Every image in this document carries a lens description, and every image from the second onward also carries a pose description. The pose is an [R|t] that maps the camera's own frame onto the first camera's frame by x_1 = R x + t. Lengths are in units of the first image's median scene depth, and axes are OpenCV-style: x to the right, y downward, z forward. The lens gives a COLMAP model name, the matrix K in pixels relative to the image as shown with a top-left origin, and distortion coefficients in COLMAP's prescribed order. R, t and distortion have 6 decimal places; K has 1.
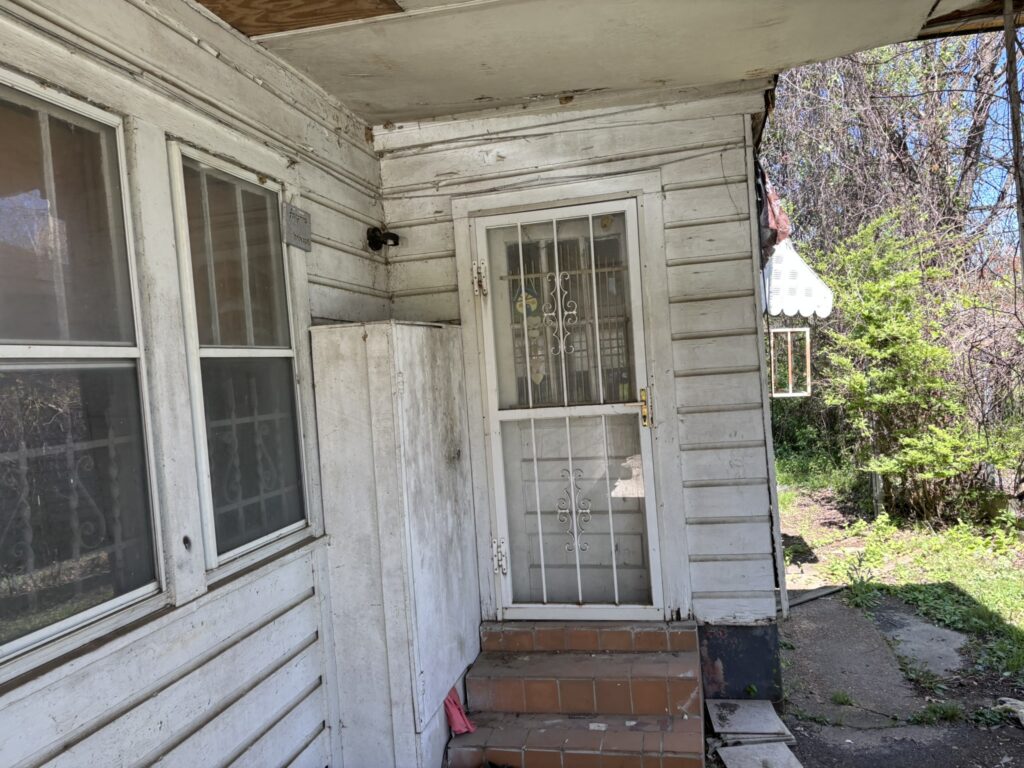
lens RADIAL K [[753.3, 0, 510.2], [0, 753.3, 384.8], [0, 0, 1]] dist [0.046497, -0.054961]
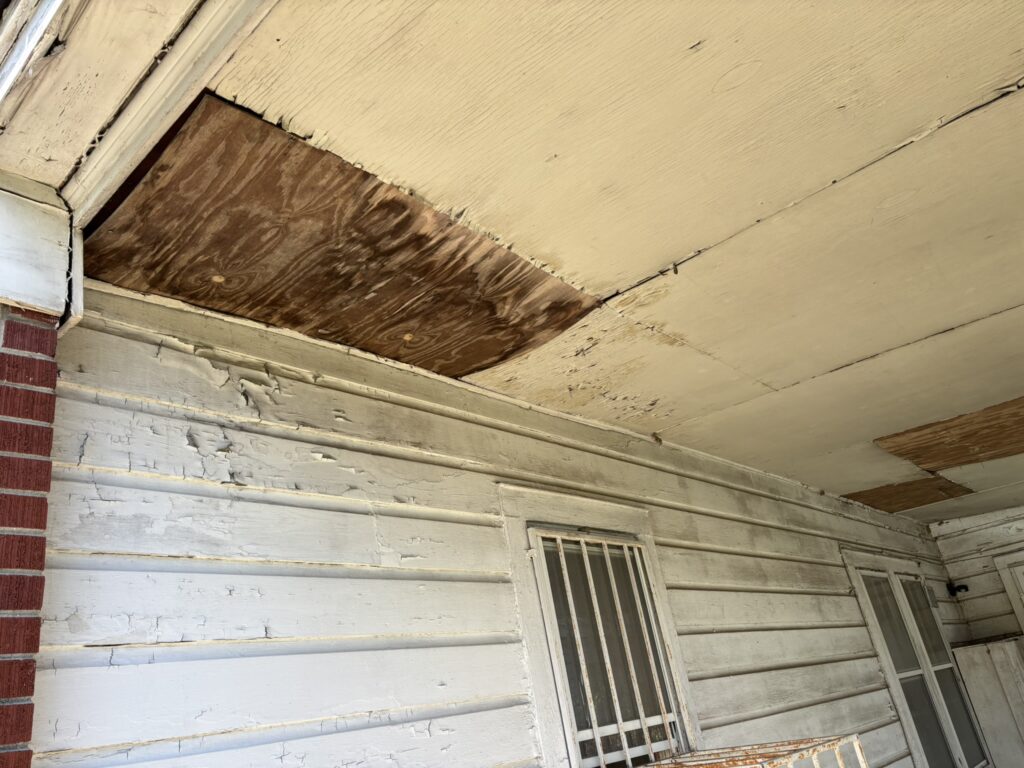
lens RADIAL K [[753.3, 0, 510.2], [0, 753.3, 384.8], [0, 0, 1]] dist [0.046497, -0.054961]
pose [[0.879517, -0.256406, -0.400881, -0.246509], [0.083822, 0.912725, -0.399883, -0.009969], [0.468426, 0.318101, 0.824250, -1.034953]]
